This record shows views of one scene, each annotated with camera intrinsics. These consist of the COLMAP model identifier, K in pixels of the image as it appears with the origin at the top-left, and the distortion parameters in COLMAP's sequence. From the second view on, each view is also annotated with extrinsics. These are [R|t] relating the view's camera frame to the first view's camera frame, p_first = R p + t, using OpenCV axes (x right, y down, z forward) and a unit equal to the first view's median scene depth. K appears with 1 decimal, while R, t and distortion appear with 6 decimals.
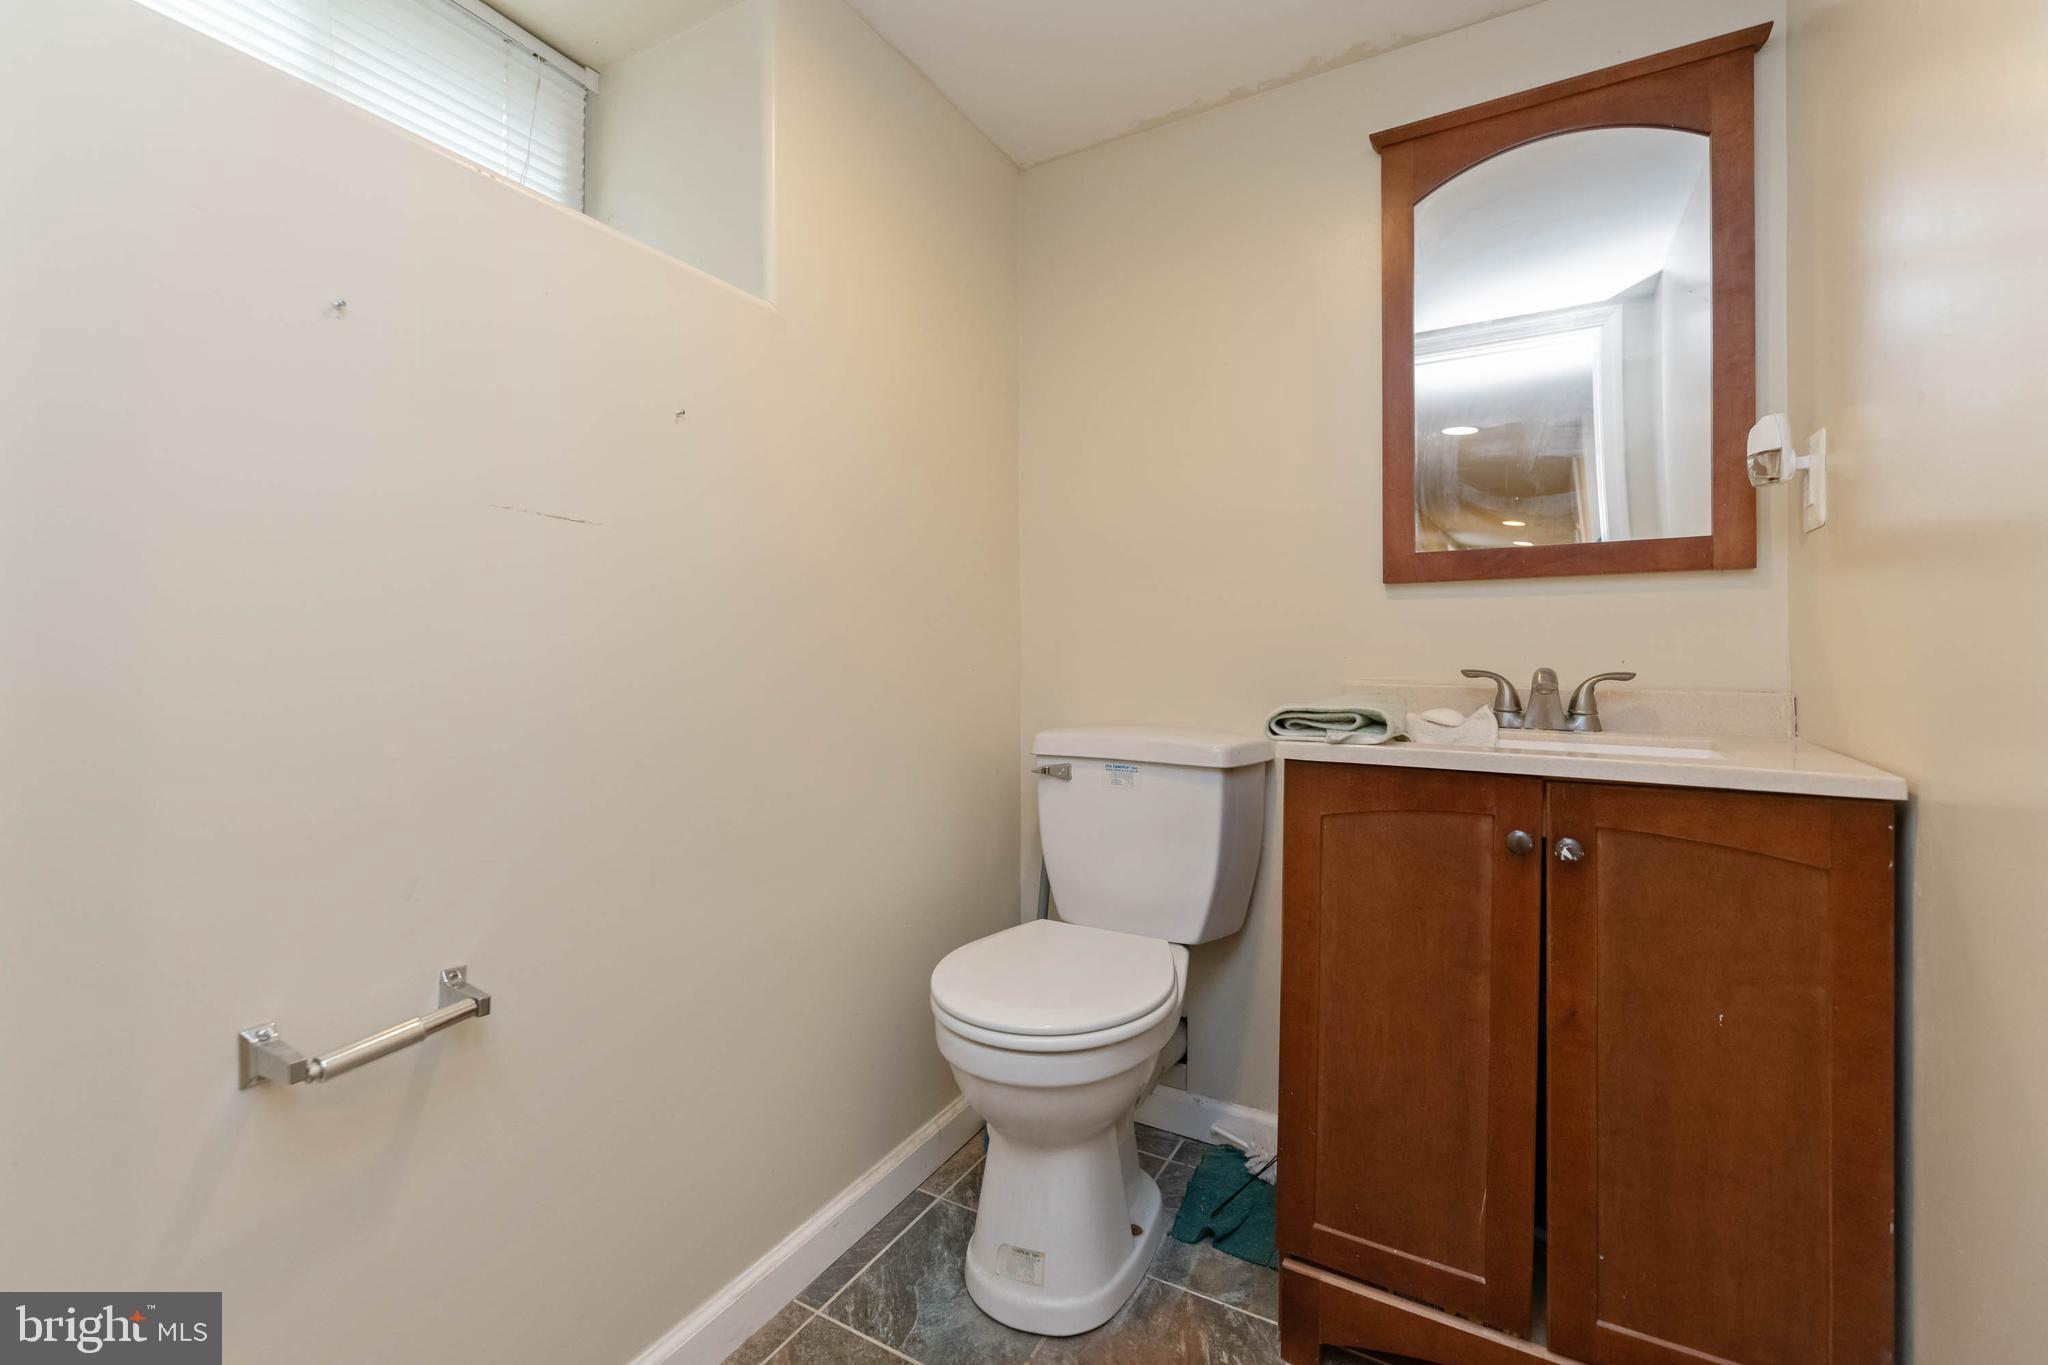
lens RADIAL K [[883.2, 0, 1022.2], [0, 883.2, 656.2], [0, 0, 1]] dist [-0.001625, -0.000682]
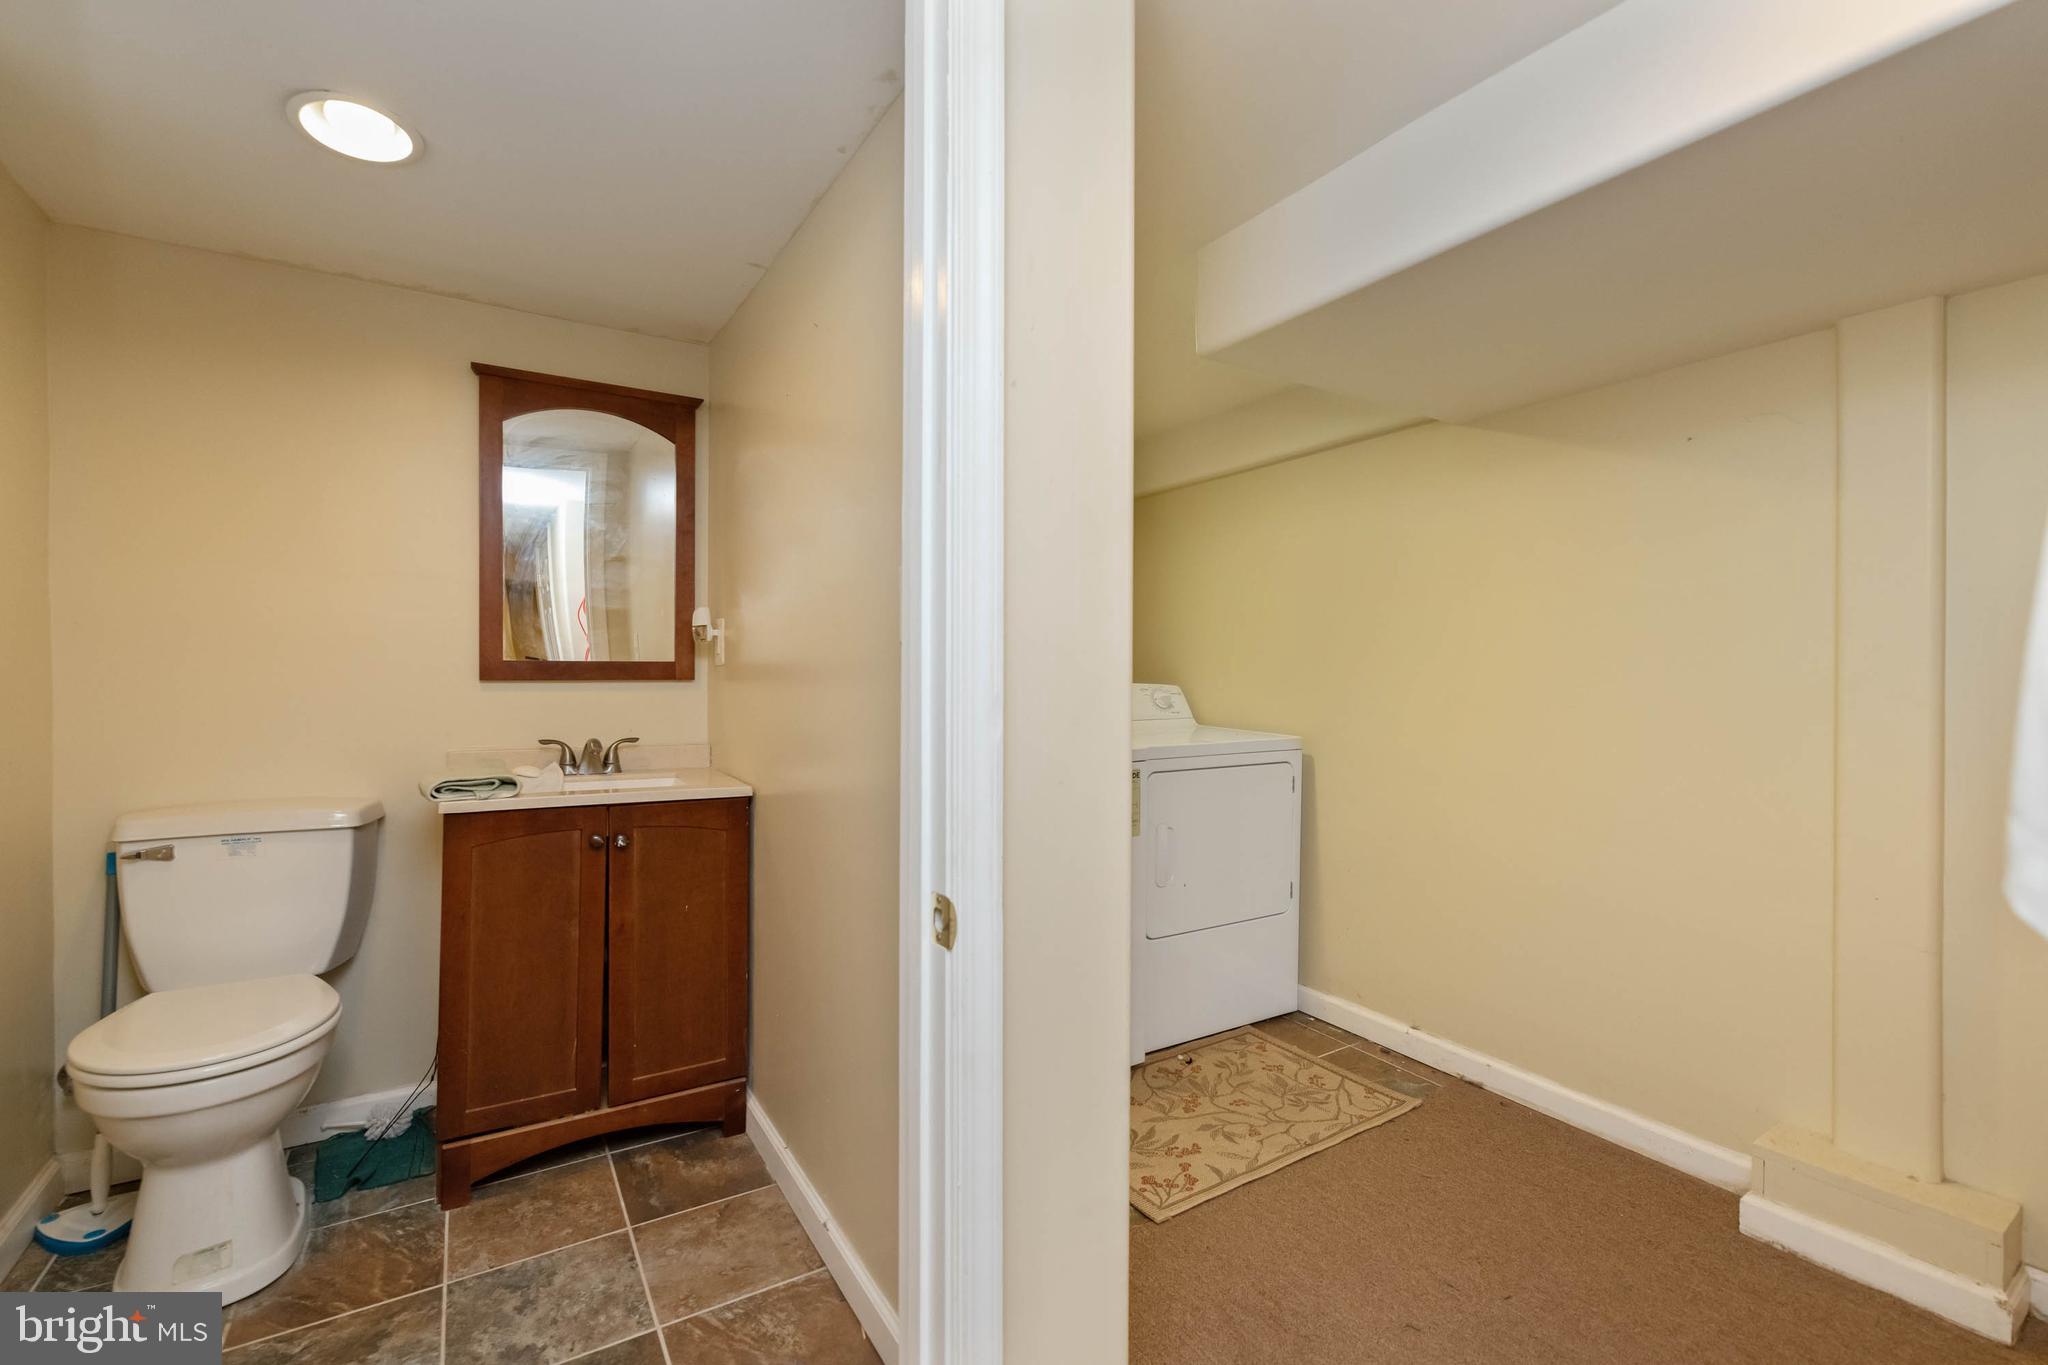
lens RADIAL K [[883.2, 0, 1037.7], [0, 883.2, 678.0], [0, 0, 1]] dist [-0.001625, -0.000682]
pose [[0.455756, -0.001049, 0.890104, -0.531994], [-0.007571, 0.999959, 0.005055, -0.119191], [-0.890073, -0.009043, 0.455729, -0.535067]]
